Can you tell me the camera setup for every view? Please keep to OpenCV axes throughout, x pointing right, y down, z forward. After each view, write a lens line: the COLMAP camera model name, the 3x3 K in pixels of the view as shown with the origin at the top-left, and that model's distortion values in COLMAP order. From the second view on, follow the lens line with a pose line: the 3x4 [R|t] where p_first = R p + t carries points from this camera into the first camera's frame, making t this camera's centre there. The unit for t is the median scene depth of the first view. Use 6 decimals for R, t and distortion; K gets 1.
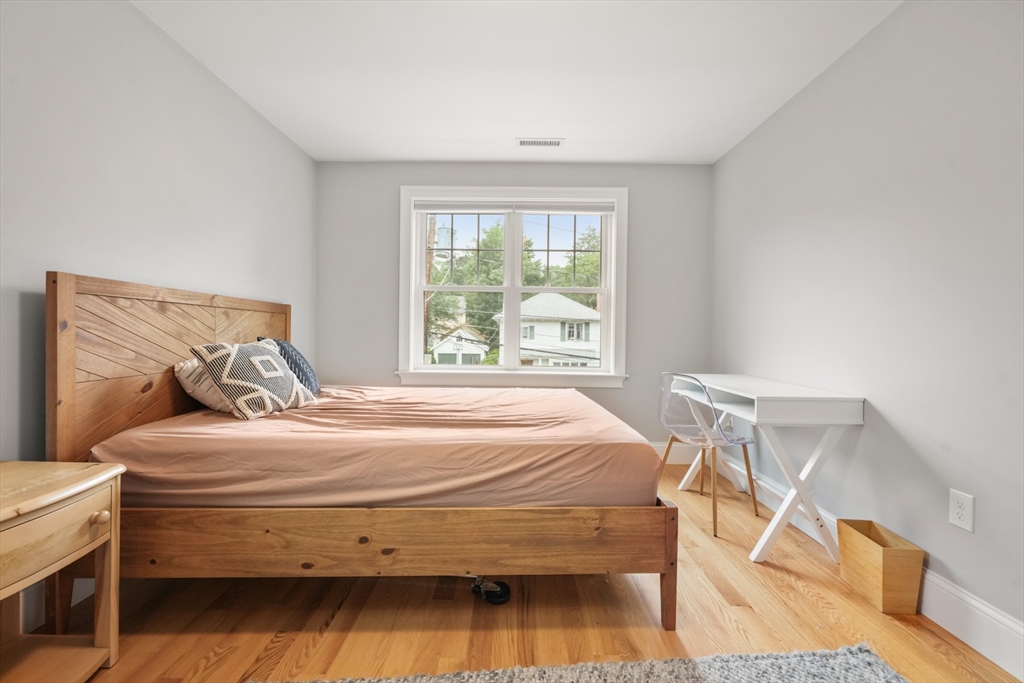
lens RADIAL K [[435.3, 0, 513.9], [0, 435.3, 340.6], [0, 0, 1]] dist [-0.004978, 0.000112]
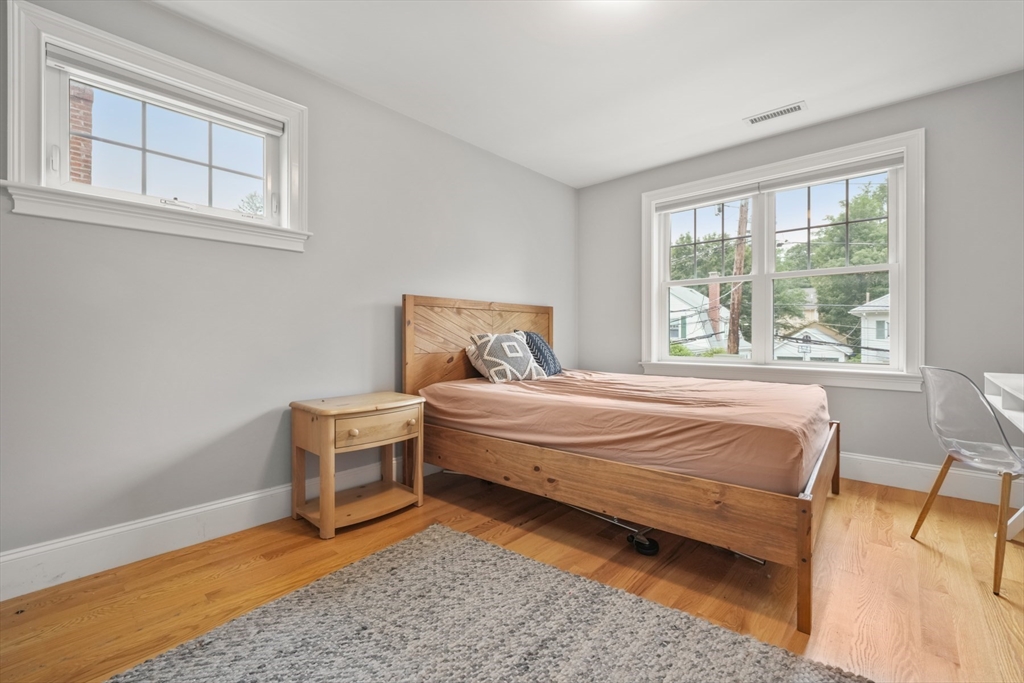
lens RADIAL K [[435.3, 0, 504.9], [0, 435.3, 339.7], [0, 0, 1]] dist [-0.004978, 0.000112]
pose [[0.741729, -0.005246, -0.670679, 0.503036], [0.001639, 0.999981, -0.006010, 0.047706], [0.670698, 0.003358, 0.741723, -0.111492]]
